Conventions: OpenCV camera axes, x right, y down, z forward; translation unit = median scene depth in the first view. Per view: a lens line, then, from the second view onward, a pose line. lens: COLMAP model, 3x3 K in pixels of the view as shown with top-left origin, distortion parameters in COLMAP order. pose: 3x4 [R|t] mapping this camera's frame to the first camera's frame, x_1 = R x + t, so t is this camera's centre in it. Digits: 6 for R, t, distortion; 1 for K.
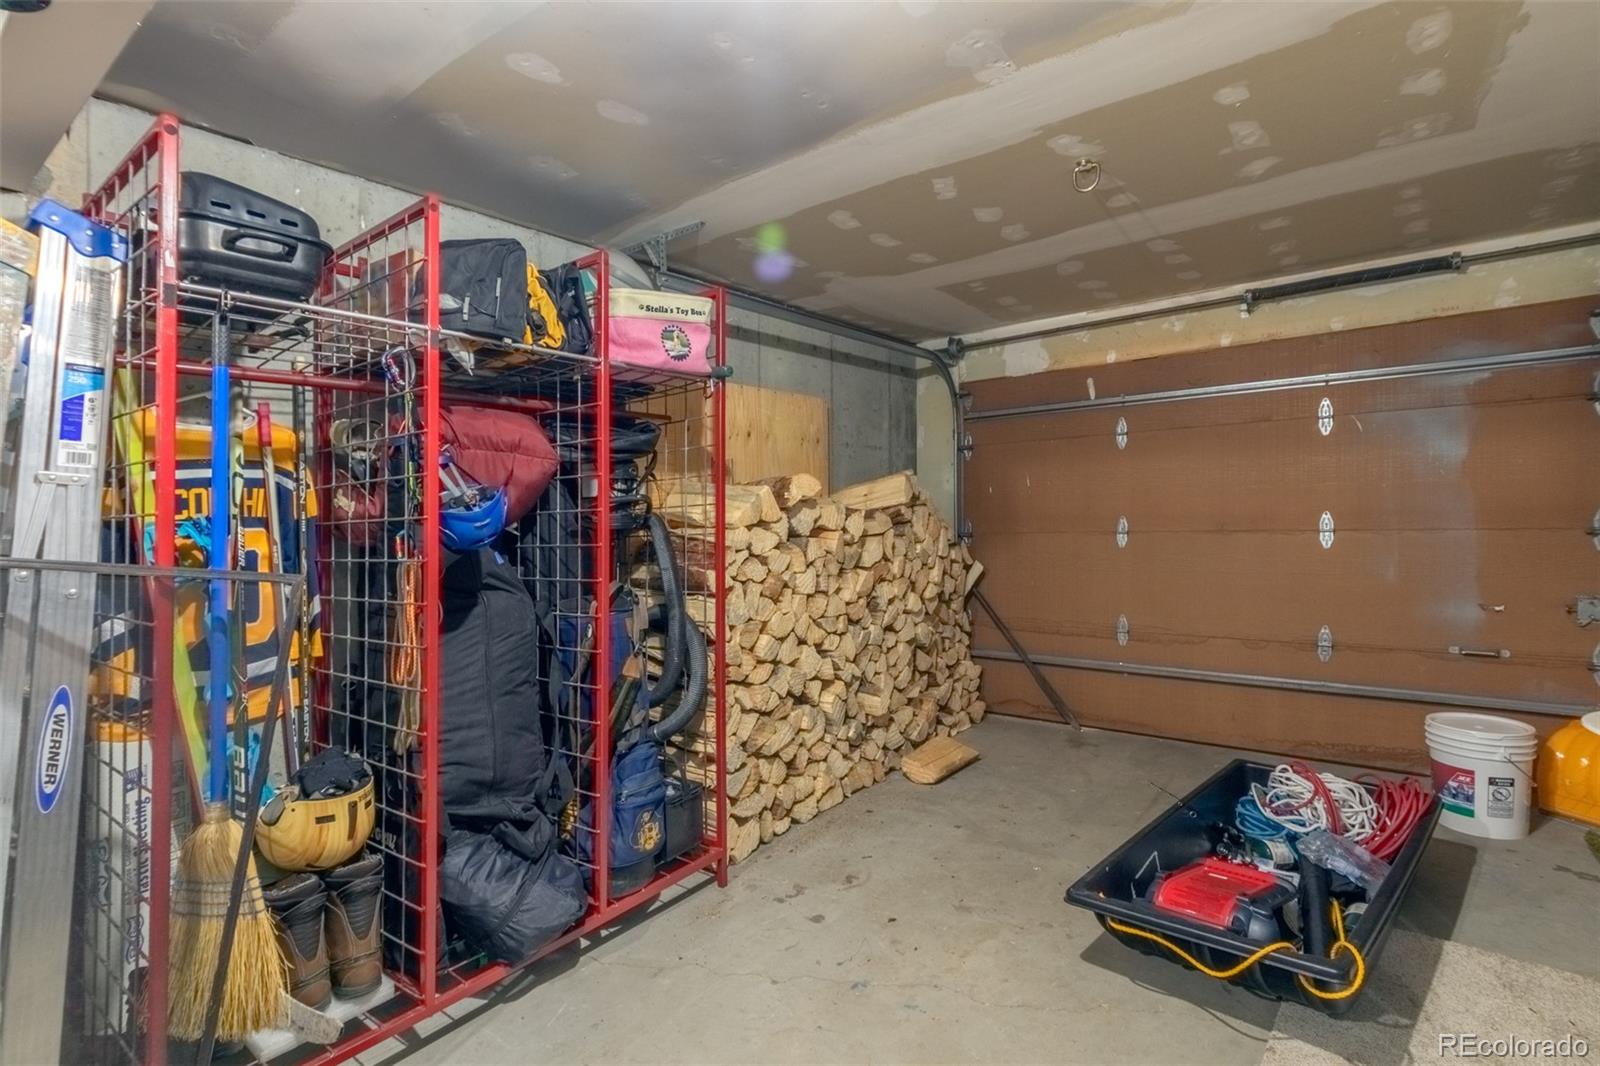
lens RADIAL K [[759.8, 0, 797.5], [0, 759.8, 514.1], [0, 0, 1]] dist [-0.008579, -0.001266]
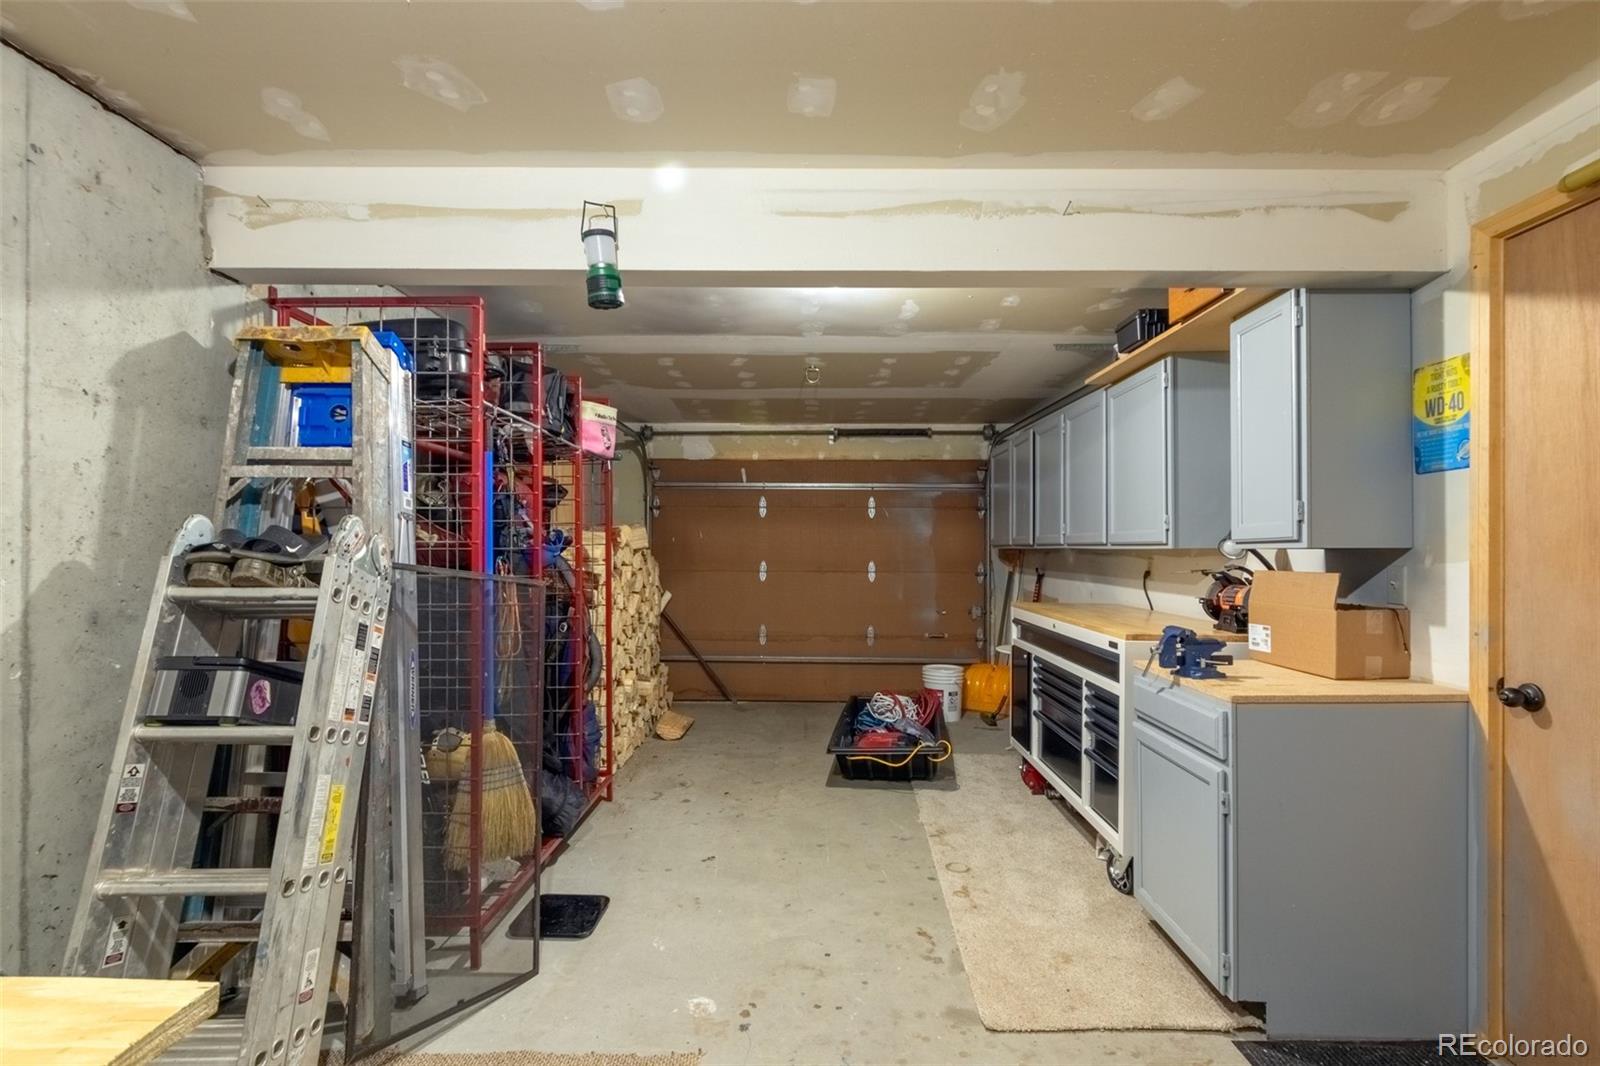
lens RADIAL K [[755.7, 0, 798.2], [0, 755.7, 528.8], [0, 0, 1]] dist [-0.000764, -0.000194]
pose [[0.787546, 0.052806, 0.613989, -0.527920], [-0.028857, 0.998389, -0.048853, 0.012316], [-0.615579, 0.020756, 0.787801, -0.289982]]
